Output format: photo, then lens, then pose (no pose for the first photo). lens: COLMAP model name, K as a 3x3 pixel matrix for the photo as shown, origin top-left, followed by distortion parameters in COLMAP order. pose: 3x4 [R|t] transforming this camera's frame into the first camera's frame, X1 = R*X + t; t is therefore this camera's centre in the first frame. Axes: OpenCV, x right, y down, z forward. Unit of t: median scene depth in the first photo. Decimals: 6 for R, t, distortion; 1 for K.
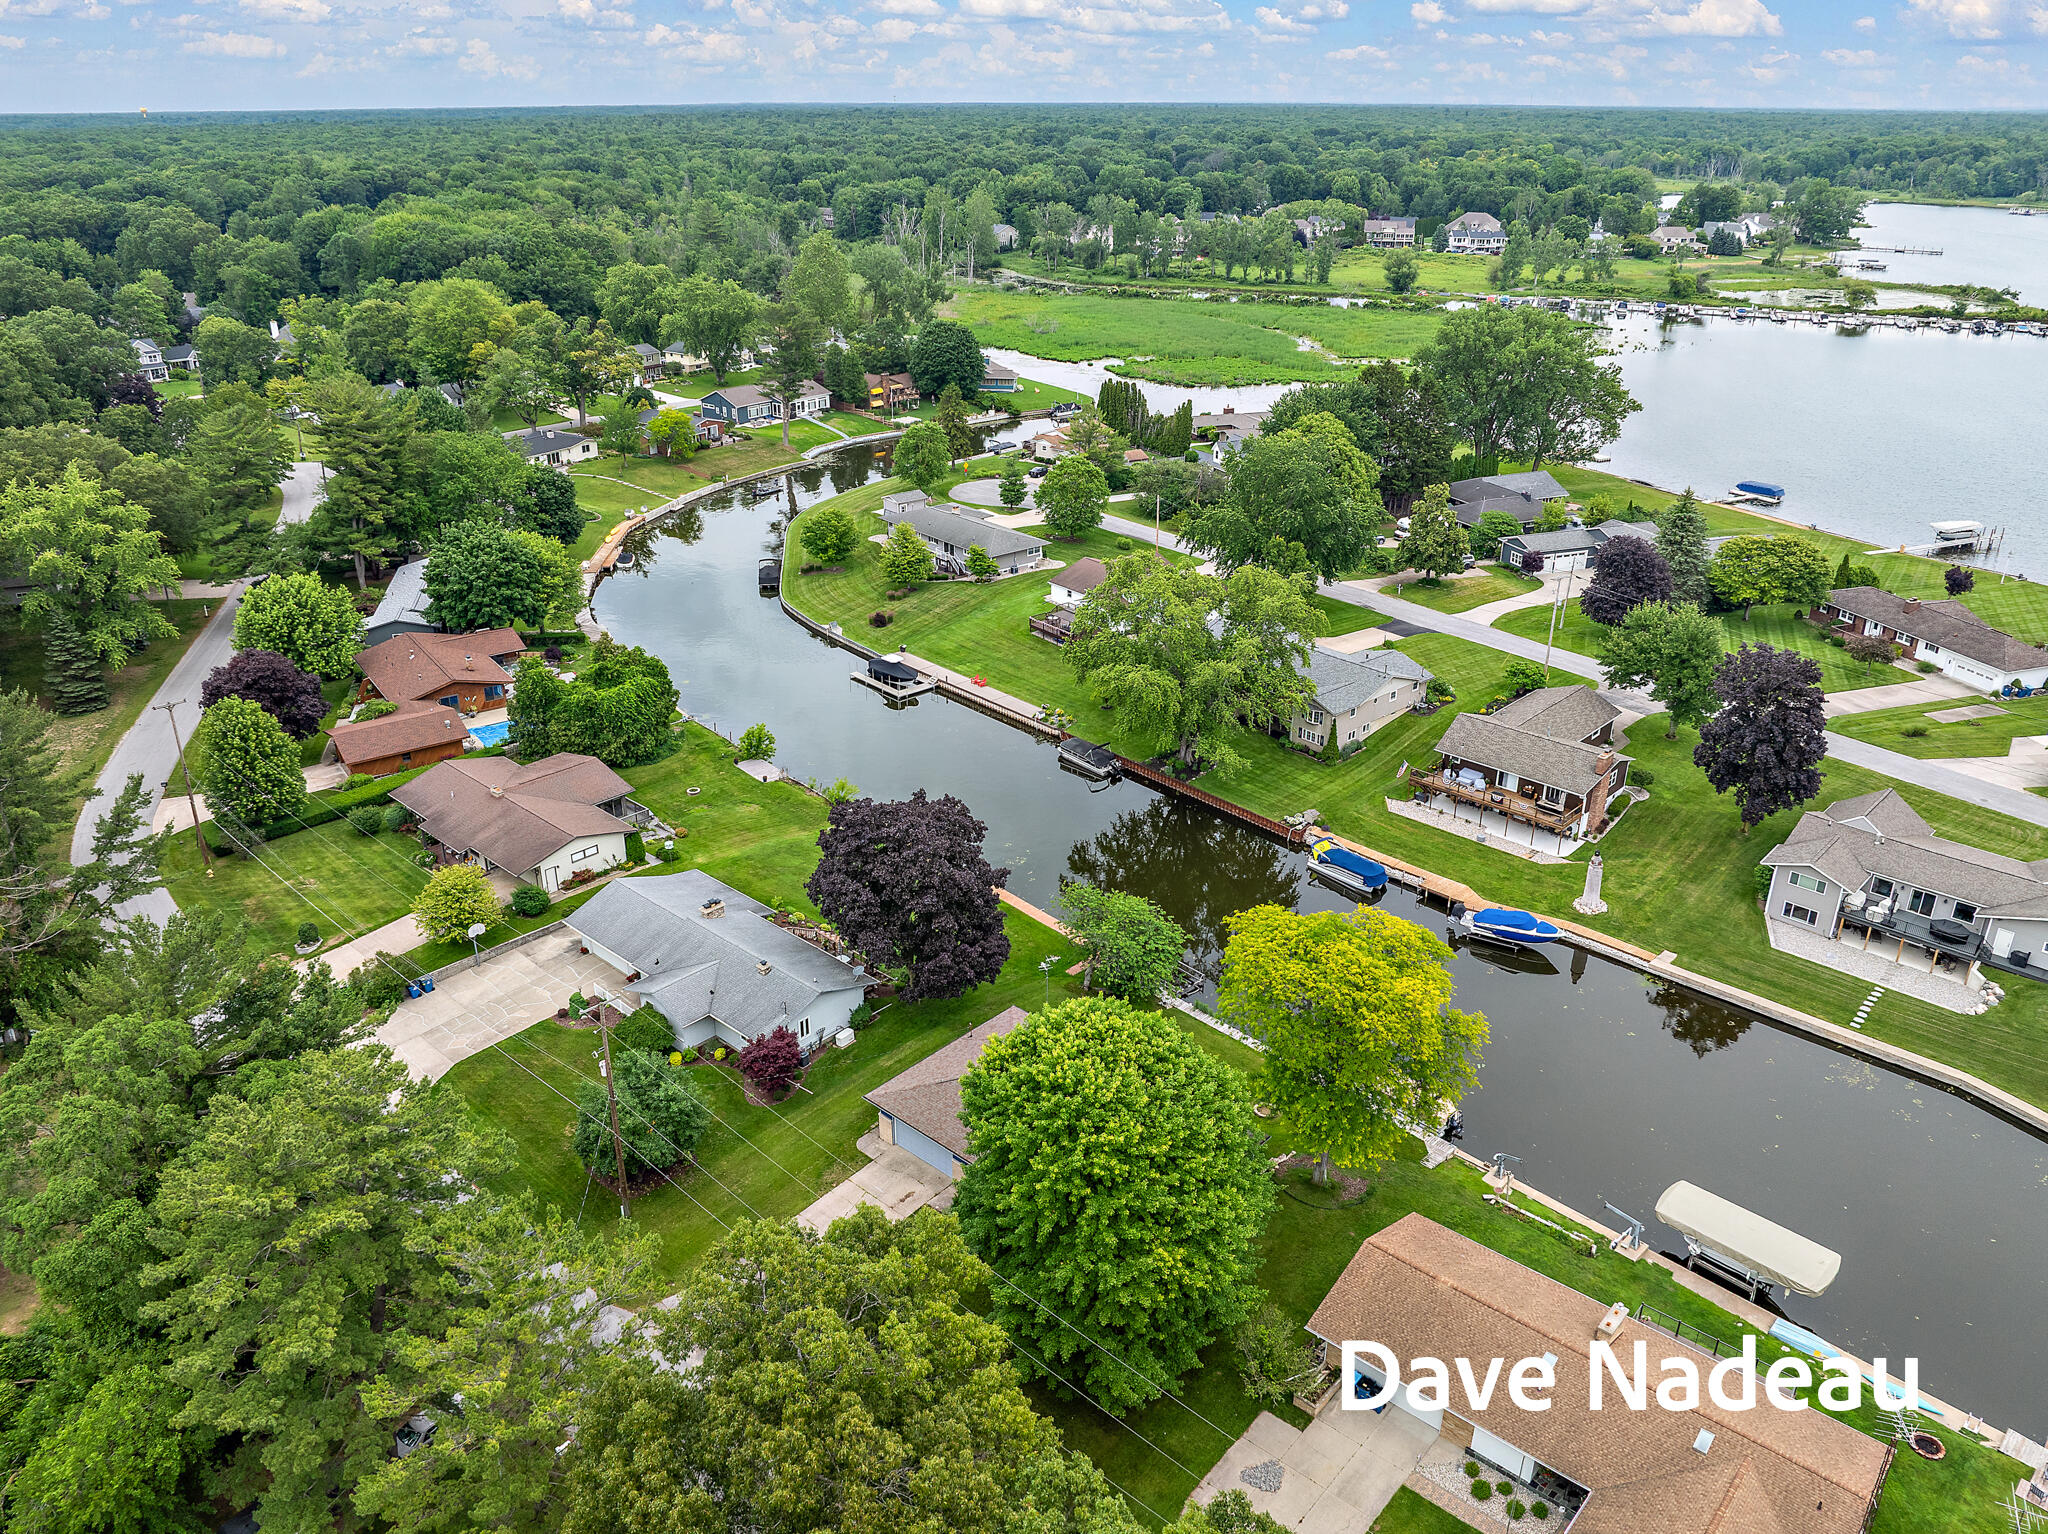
lens RADIAL K [[1479.5, 0, 1024.0], [0, 1479.5, 767.0], [0, 0, 1]] dist [-0.032610, 0.003496]
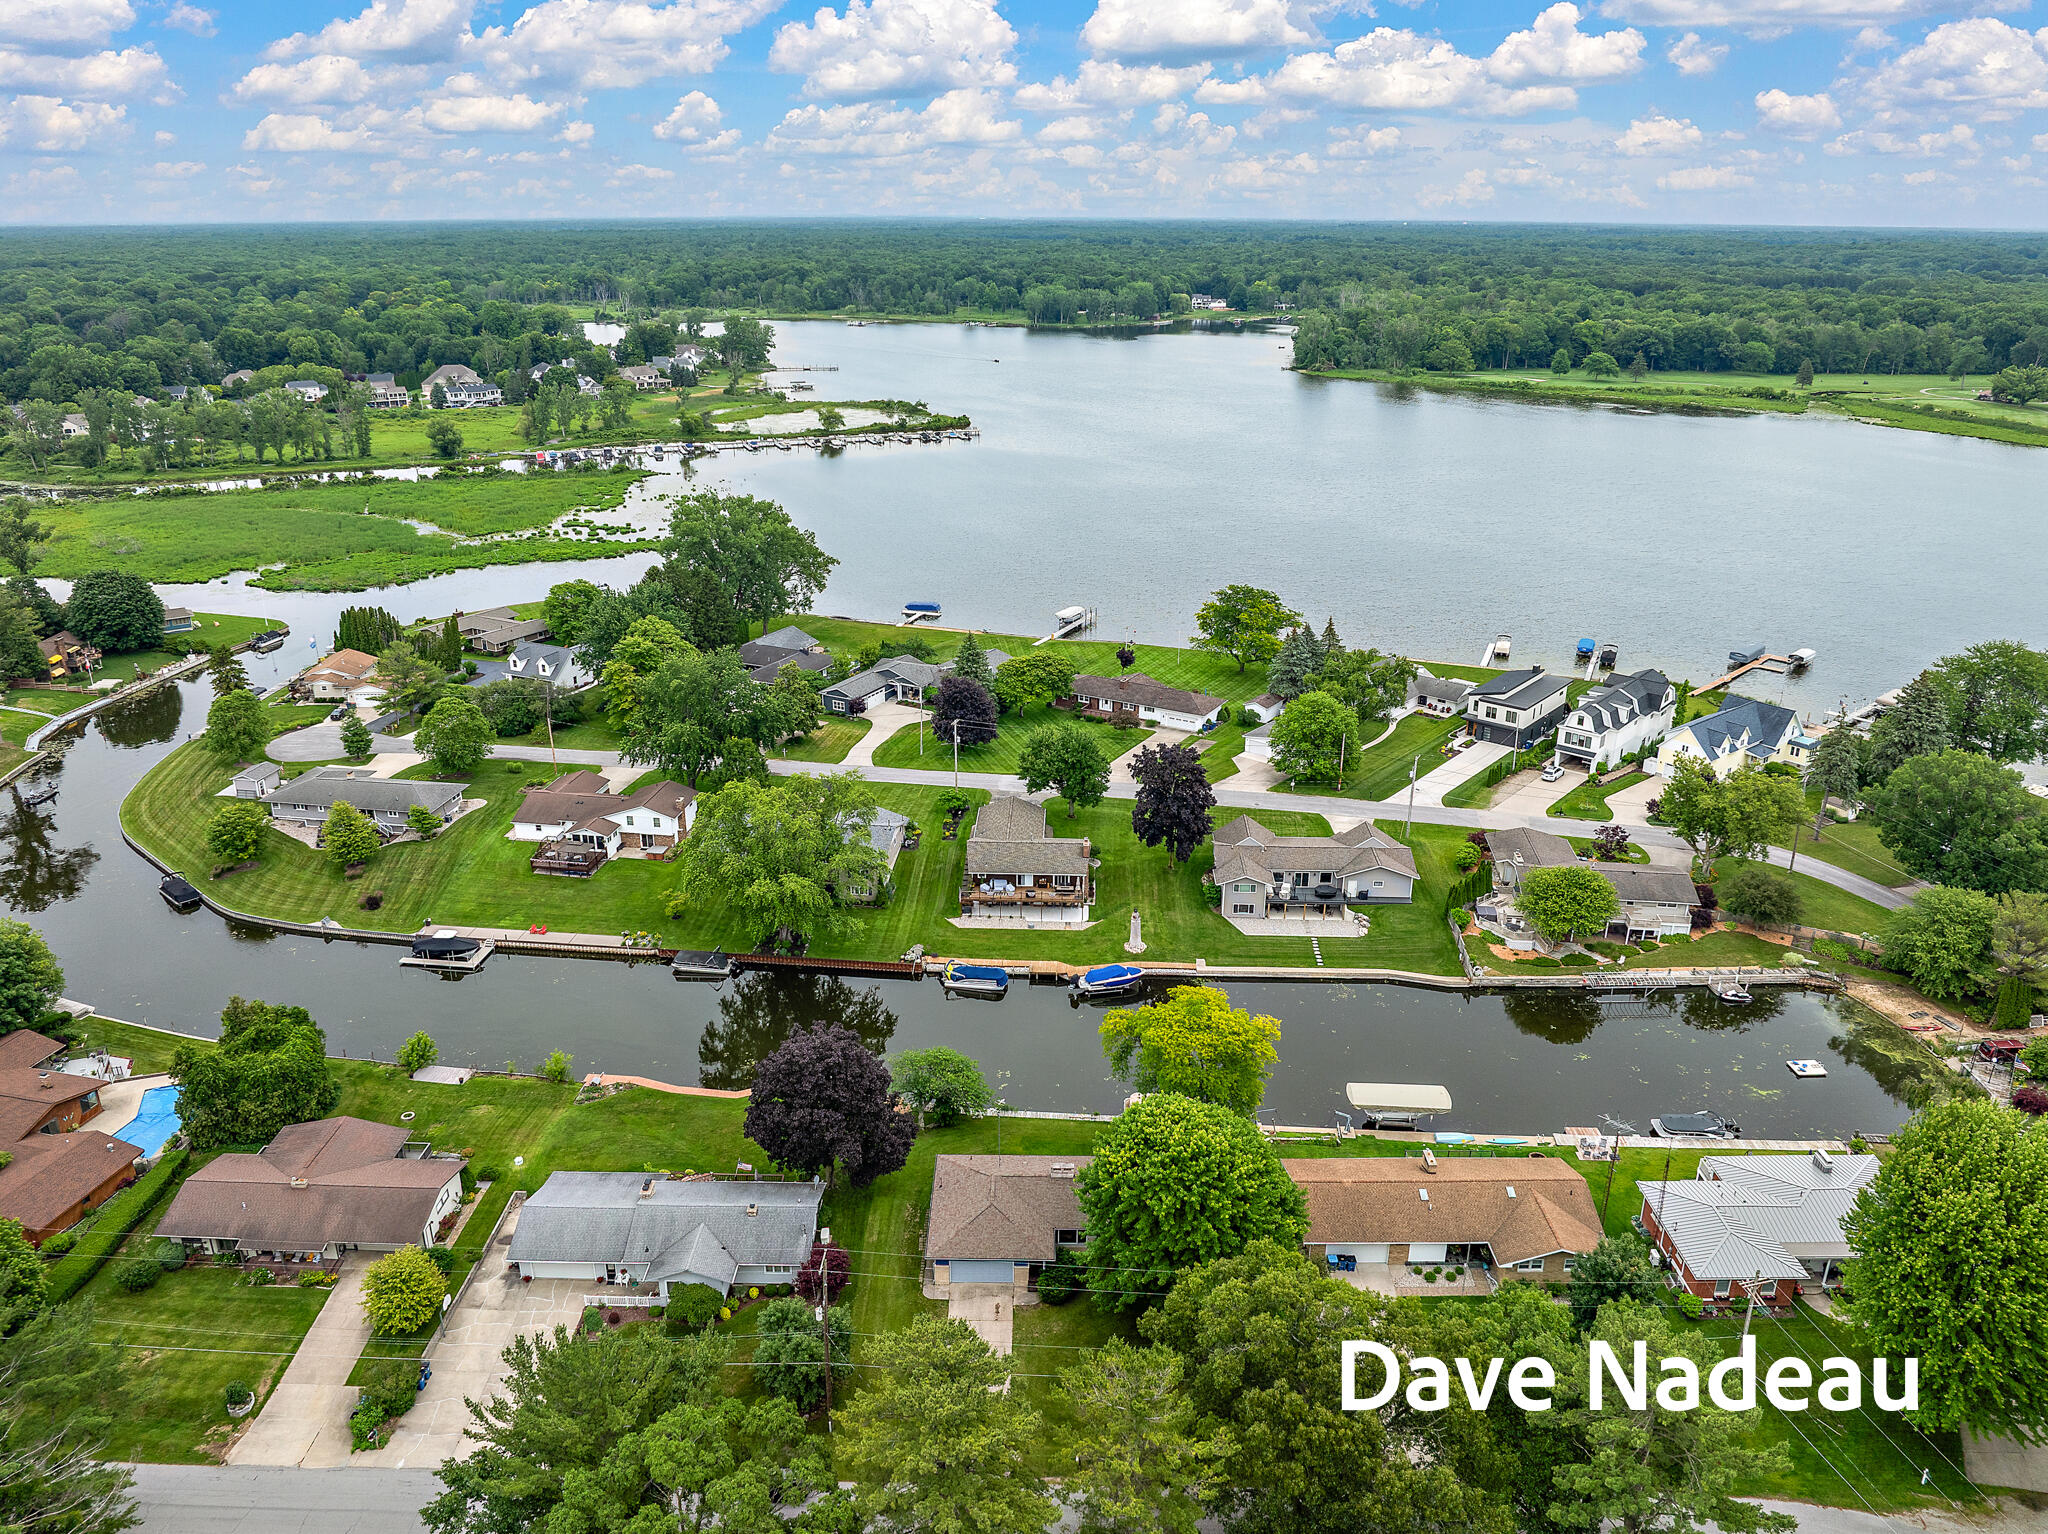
lens RADIAL K [[1479.5, 0, 1024.0], [0, 1479.5, 767.0], [0, 0, 1]] dist [-0.032610, 0.003496]
pose [[0.743500, -0.232389, 0.627059, -0.449848], [0.271333, 0.961858, 0.034748, -0.124121], [-0.611217, 0.144307, 0.778196, -0.063498]]
